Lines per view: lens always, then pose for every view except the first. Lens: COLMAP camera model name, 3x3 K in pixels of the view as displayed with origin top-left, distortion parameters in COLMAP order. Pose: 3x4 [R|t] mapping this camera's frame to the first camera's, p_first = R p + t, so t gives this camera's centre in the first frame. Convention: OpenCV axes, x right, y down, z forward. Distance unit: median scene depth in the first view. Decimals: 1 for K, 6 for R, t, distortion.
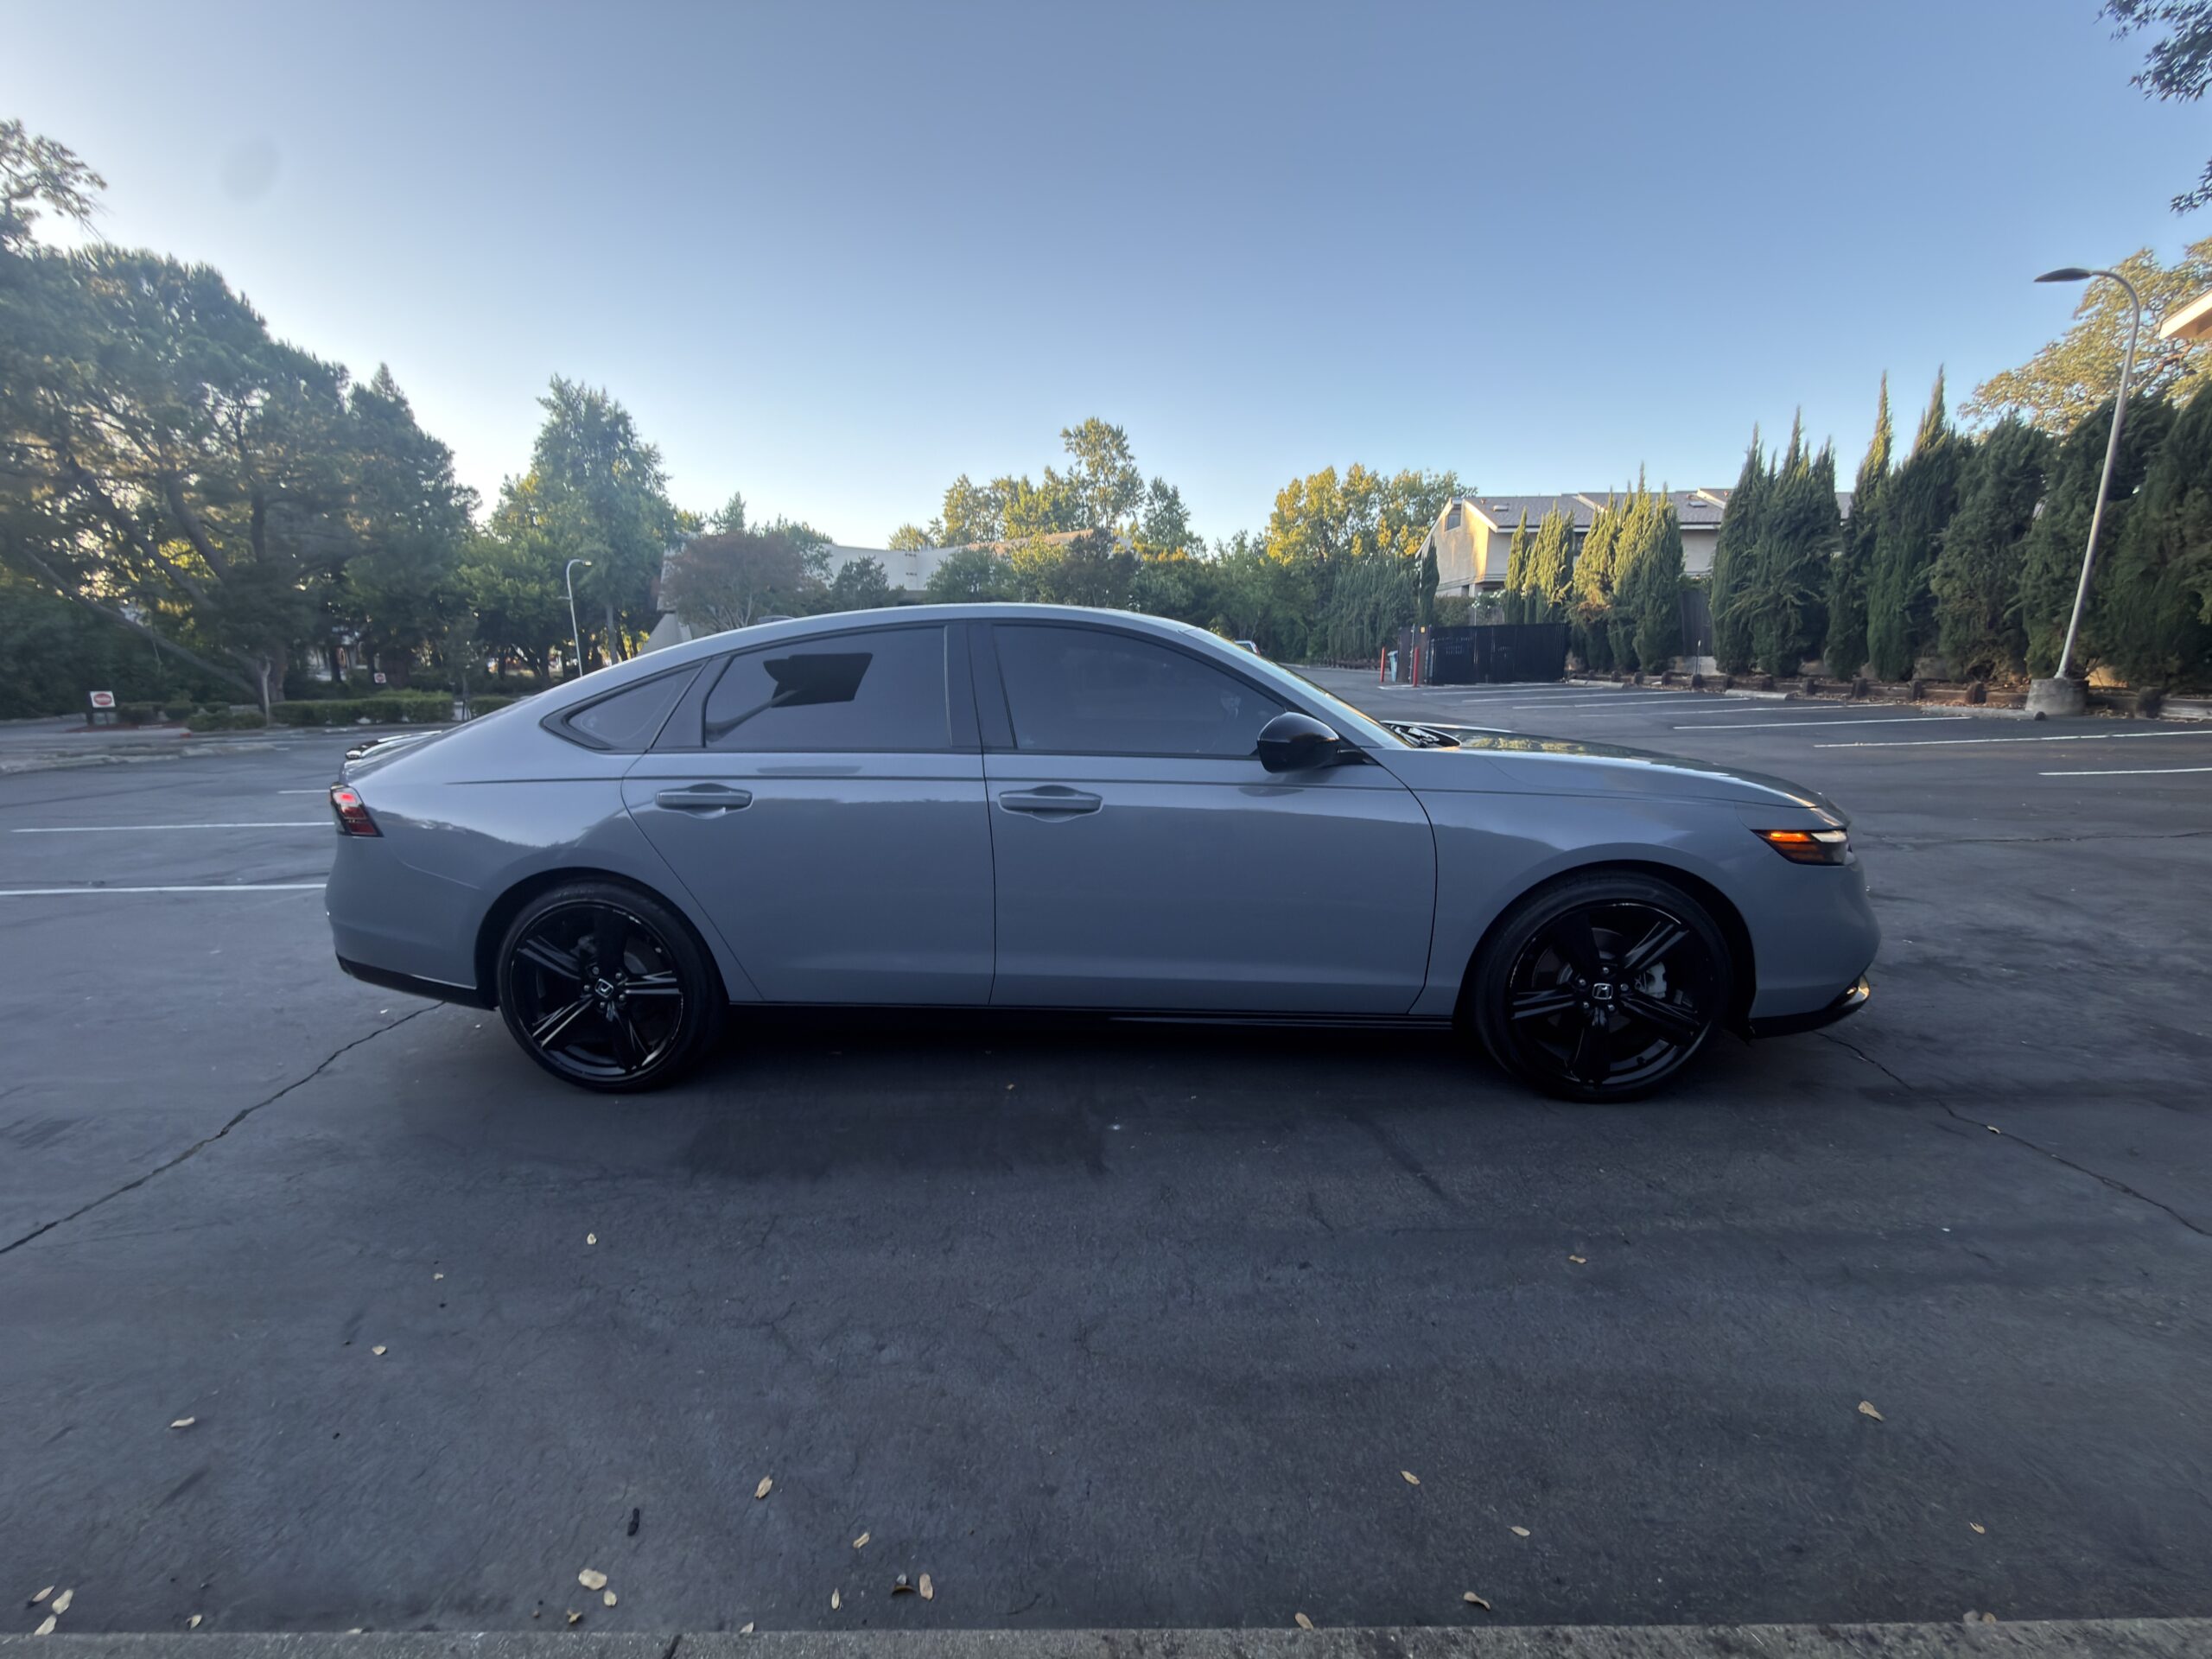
lens RADIAL K [[881.1, 0, 1105.0], [0, 881.1, 836.7], [0, 0, 1]] dist [-0.000723, -0.000216]
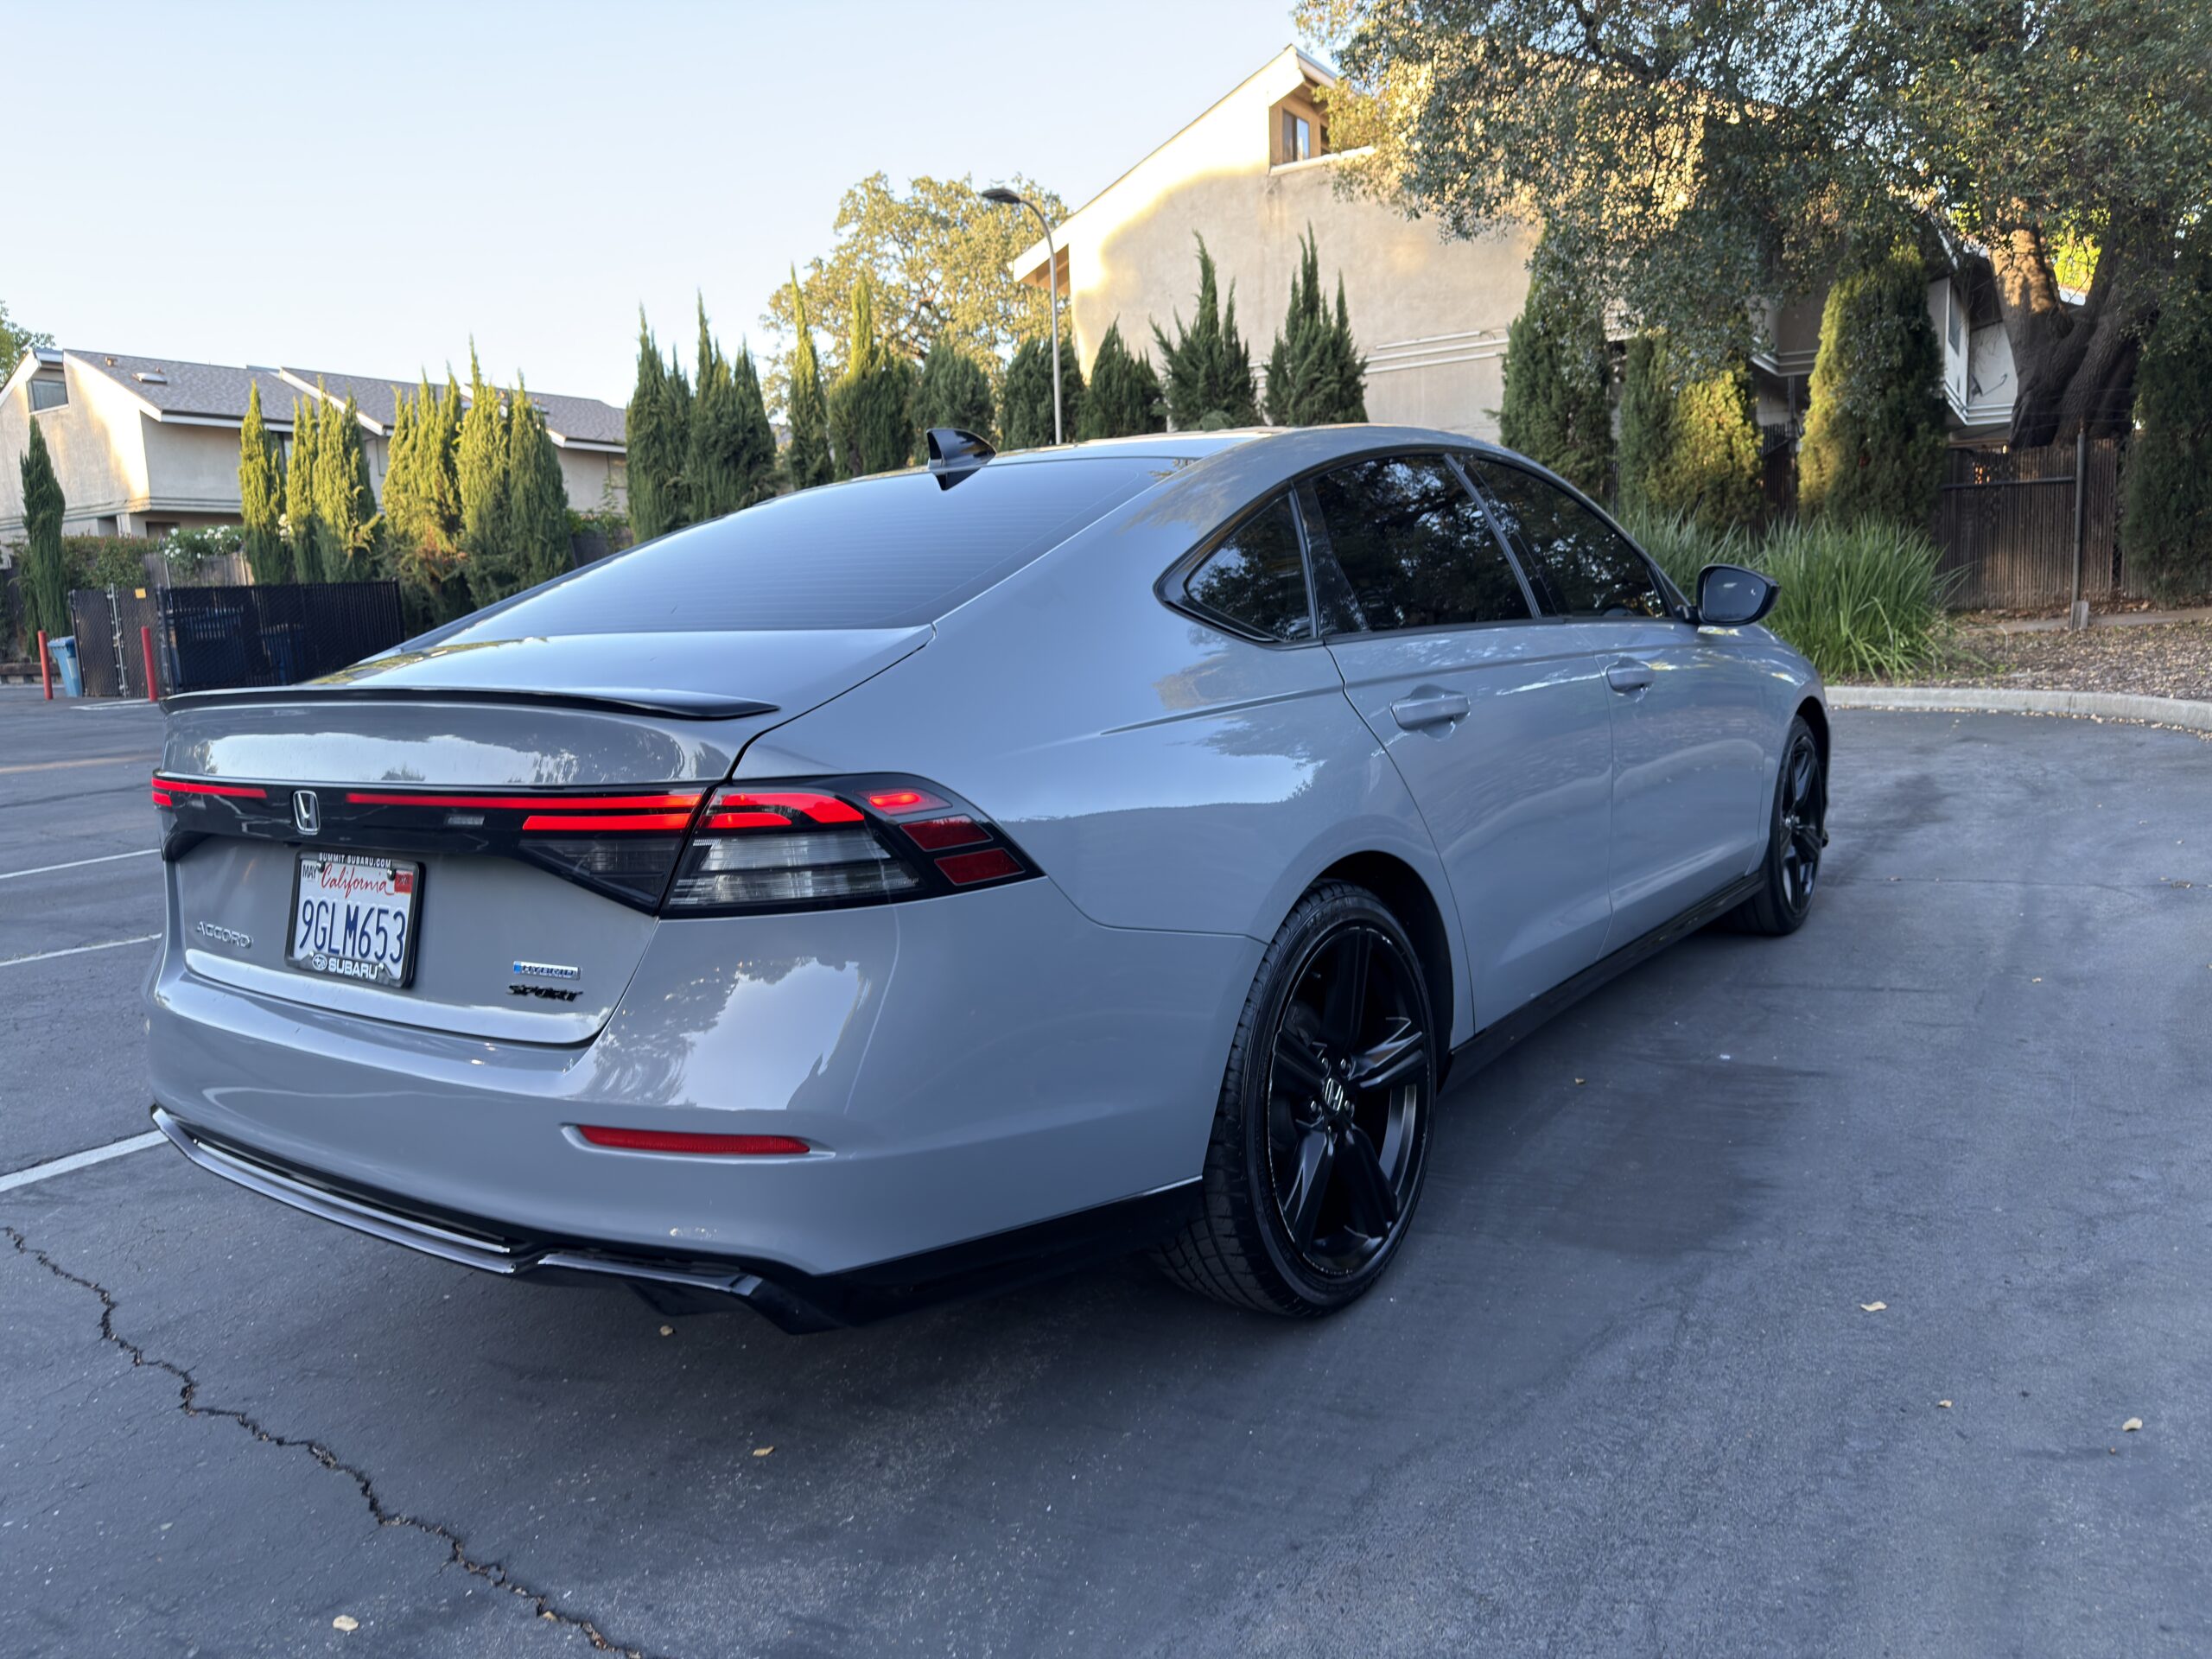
lens RADIAL K [[1527.3, 0, 1100.5], [0, 1527.3, 863.0], [0, 0, 1]] dist [0.088946, -0.122920]
pose [[0.535190, -0.146393, 0.831950, -0.215625], [0.202300, 0.978421, 0.042028, -0.004557], [-0.820150, 0.145811, 0.553257, 0.092876]]
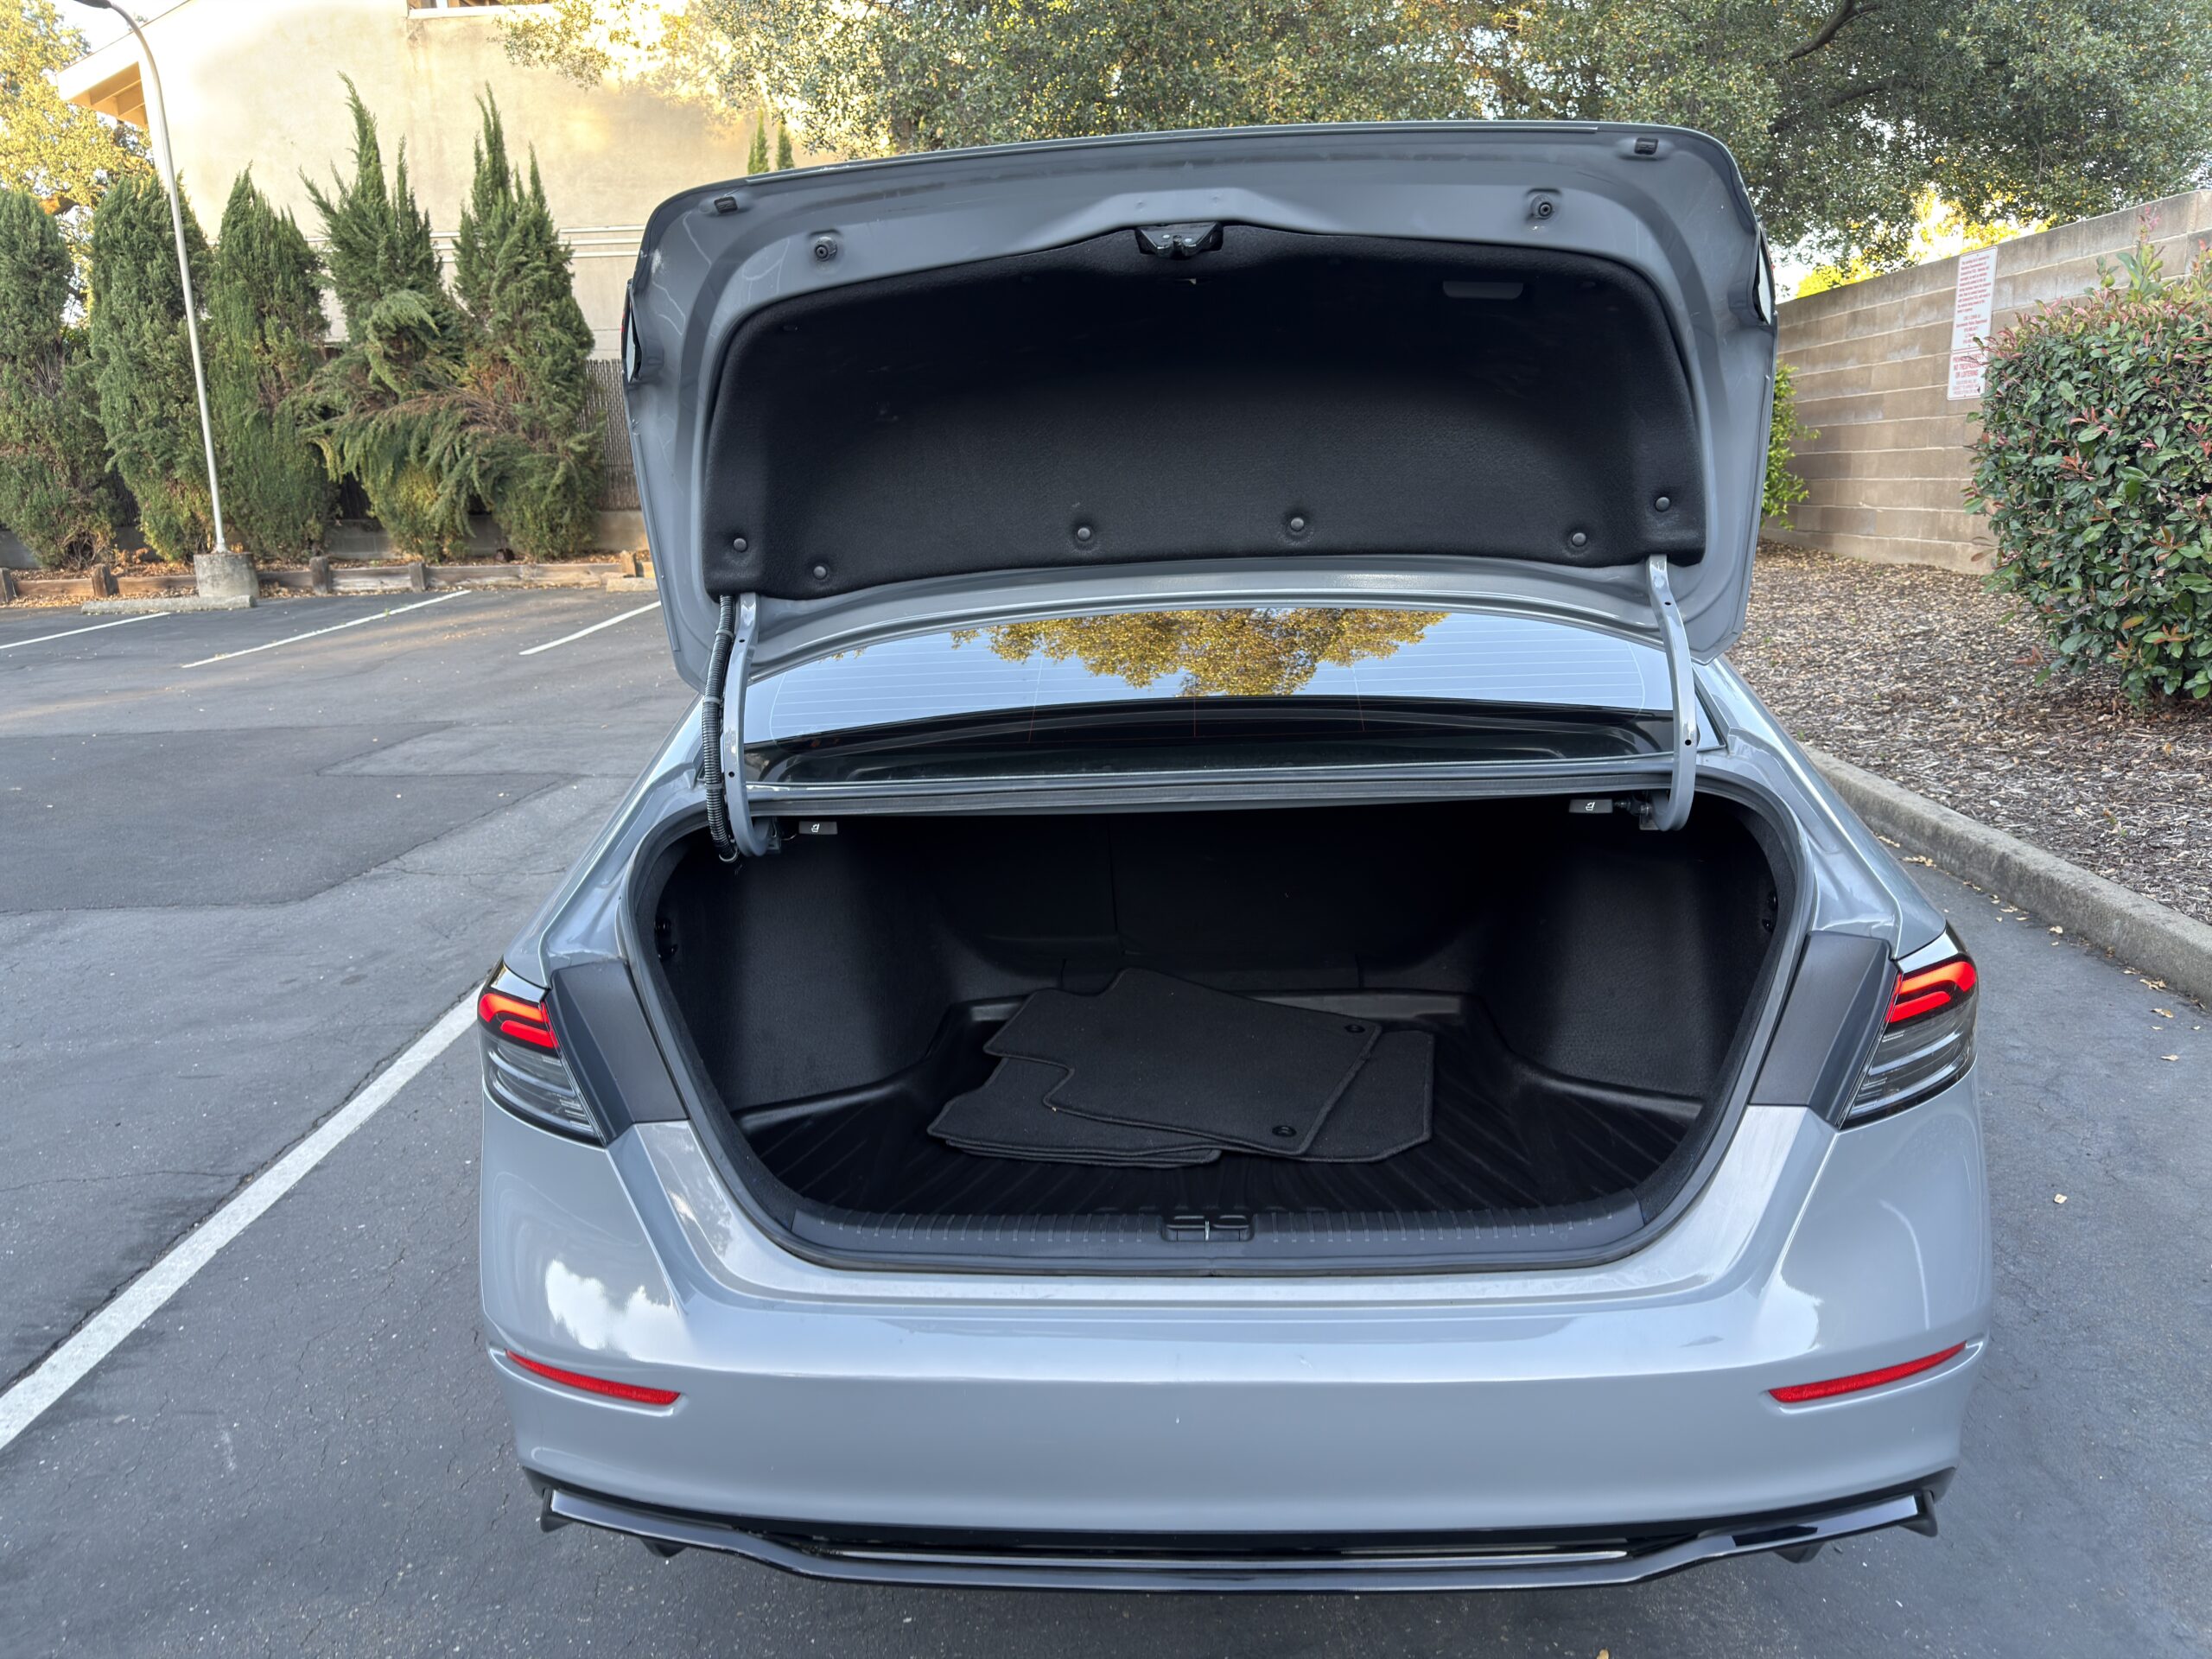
lens RADIAL K [[1562.1, 0, 1110.3], [0, 1562.1, 835.3], [0, 0, 1]] dist [0.028753, -0.021388]
pose [[-0.002563, -0.216128, 0.976362, -0.233009], [0.233970, 0.949135, 0.210715, -0.045518], [-0.972240, 0.228980, 0.048135, 0.205291]]
